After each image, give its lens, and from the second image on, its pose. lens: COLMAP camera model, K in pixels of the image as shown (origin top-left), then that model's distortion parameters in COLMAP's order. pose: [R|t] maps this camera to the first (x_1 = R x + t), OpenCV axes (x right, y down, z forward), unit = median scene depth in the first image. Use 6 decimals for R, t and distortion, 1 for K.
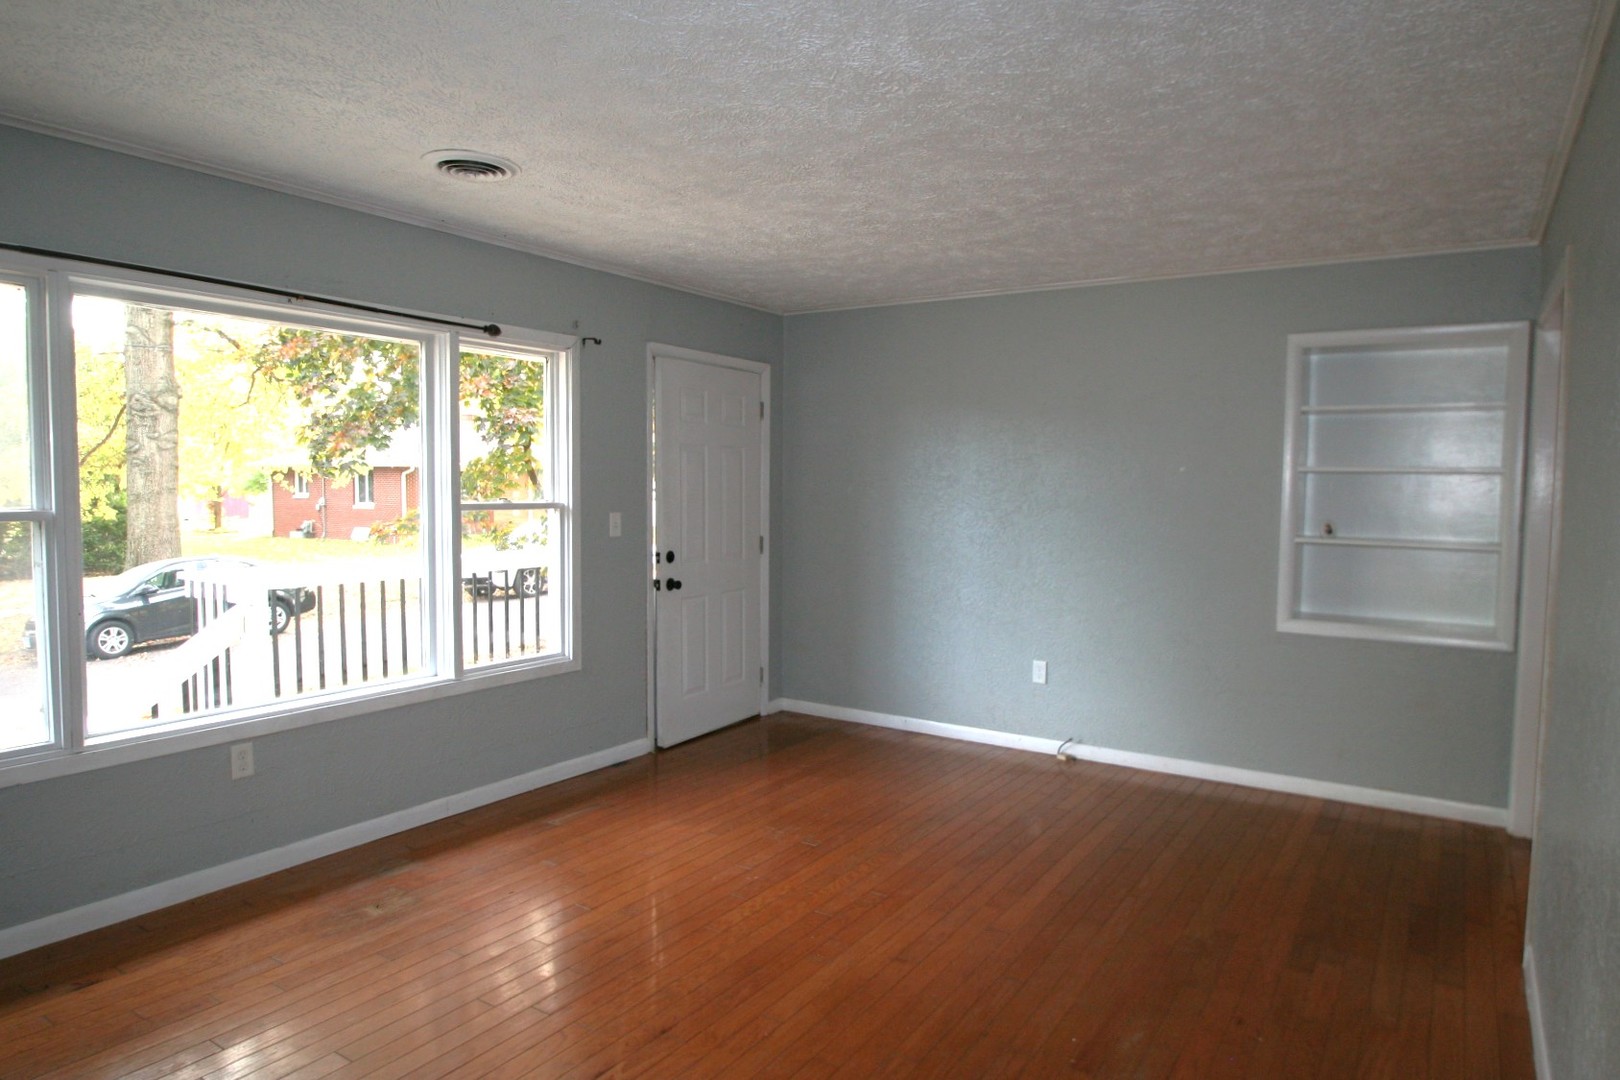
lens RADIAL K [[1013.1, 0, 811.2], [0, 1013.1, 552.8], [0, 0, 1]] dist [-0.002877, -0.001171]
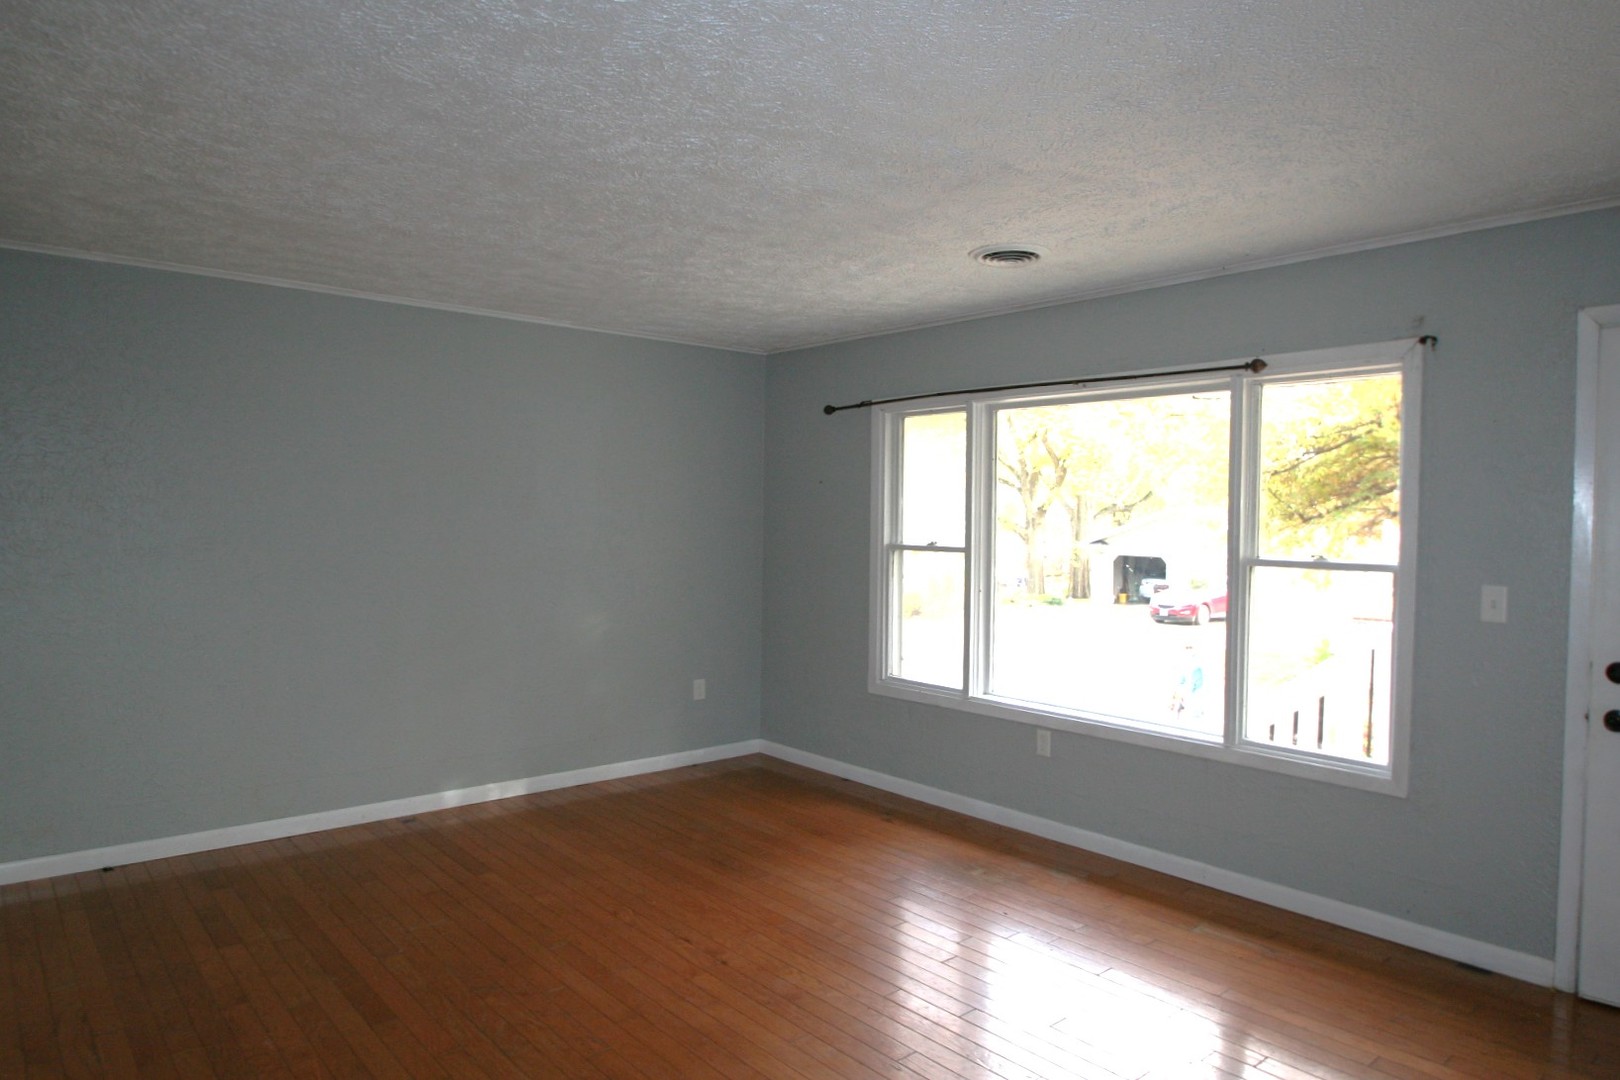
lens RADIAL K [[947.9, 0, 803.9], [0, 947.9, 541.7], [0, 0, 1]] dist [-0.022779, 0.001266]
pose [[-0.258091, 0.007309, -0.966093, 0.620281], [-0.086952, 0.995737, 0.030762, -0.057683], [0.962200, 0.091943, -0.256356, 0.878993]]
